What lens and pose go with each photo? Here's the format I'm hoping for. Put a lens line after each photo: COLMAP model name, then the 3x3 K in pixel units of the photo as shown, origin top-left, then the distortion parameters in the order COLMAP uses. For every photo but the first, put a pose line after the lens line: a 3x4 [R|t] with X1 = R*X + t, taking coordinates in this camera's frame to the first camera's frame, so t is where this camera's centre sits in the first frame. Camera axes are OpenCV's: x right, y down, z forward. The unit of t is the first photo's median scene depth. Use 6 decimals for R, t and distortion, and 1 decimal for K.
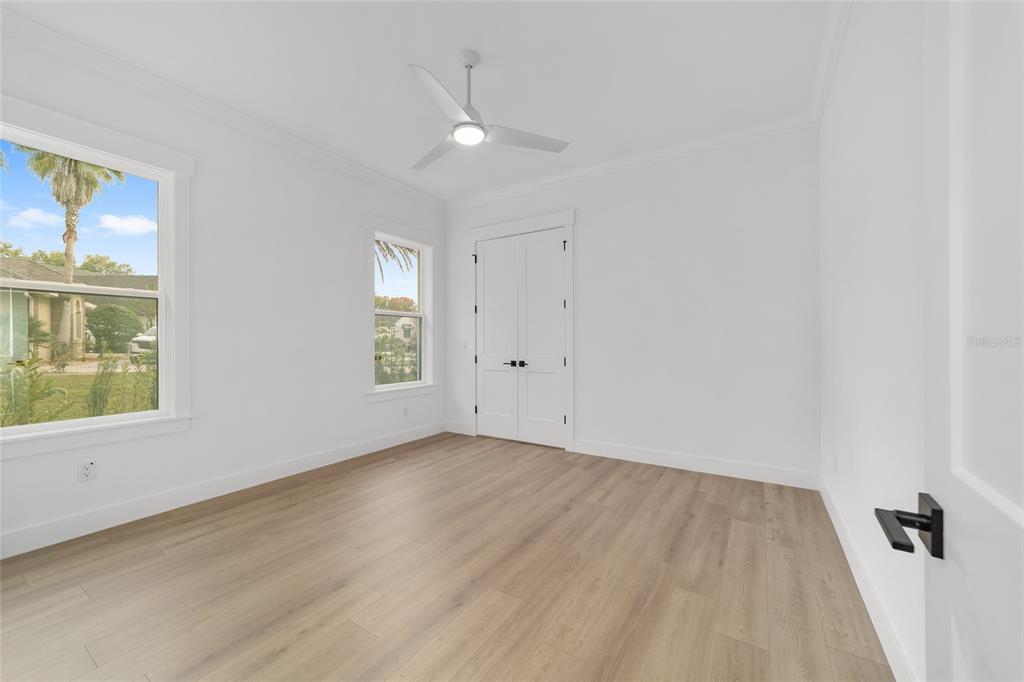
lens RADIAL K [[394.0, 0, 509.8], [0, 394.0, 338.4], [0, 0, 1]] dist [-0.018304, 0.007501]
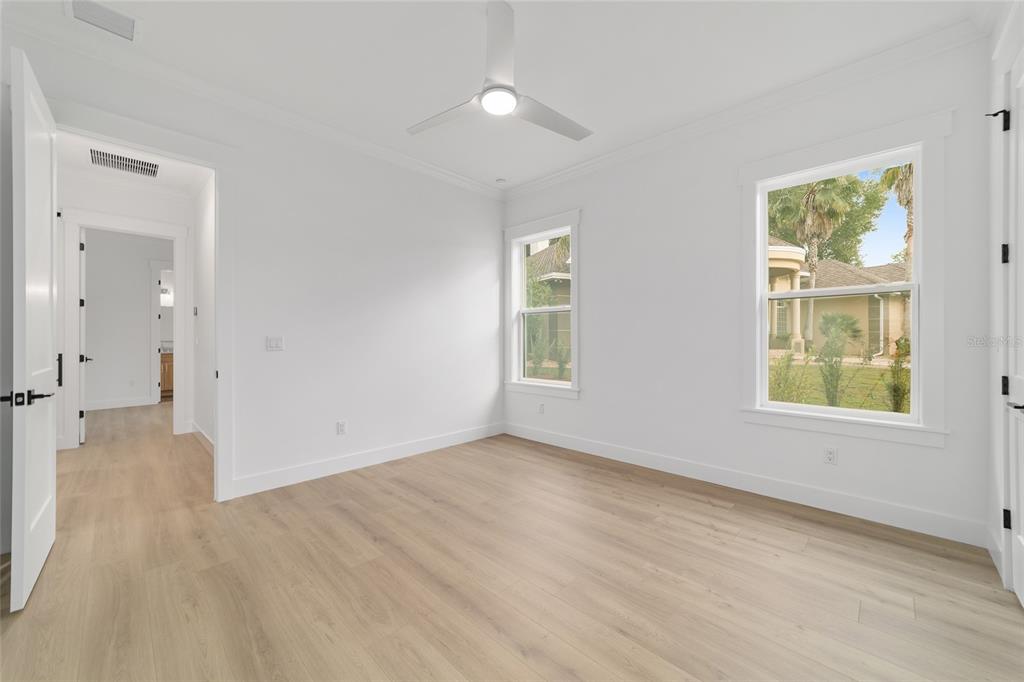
lens RADIAL K [[394.0, 0, 509.8], [0, 394.0, 338.4], [0, 0, 1]] dist [-0.018304, 0.007501]
pose [[-0.205538, 0.004311, -0.978640, 0.544393], [0.007329, 0.999969, 0.002866, 0.003735], [0.978622, -0.006583, -0.205564, 0.882119]]
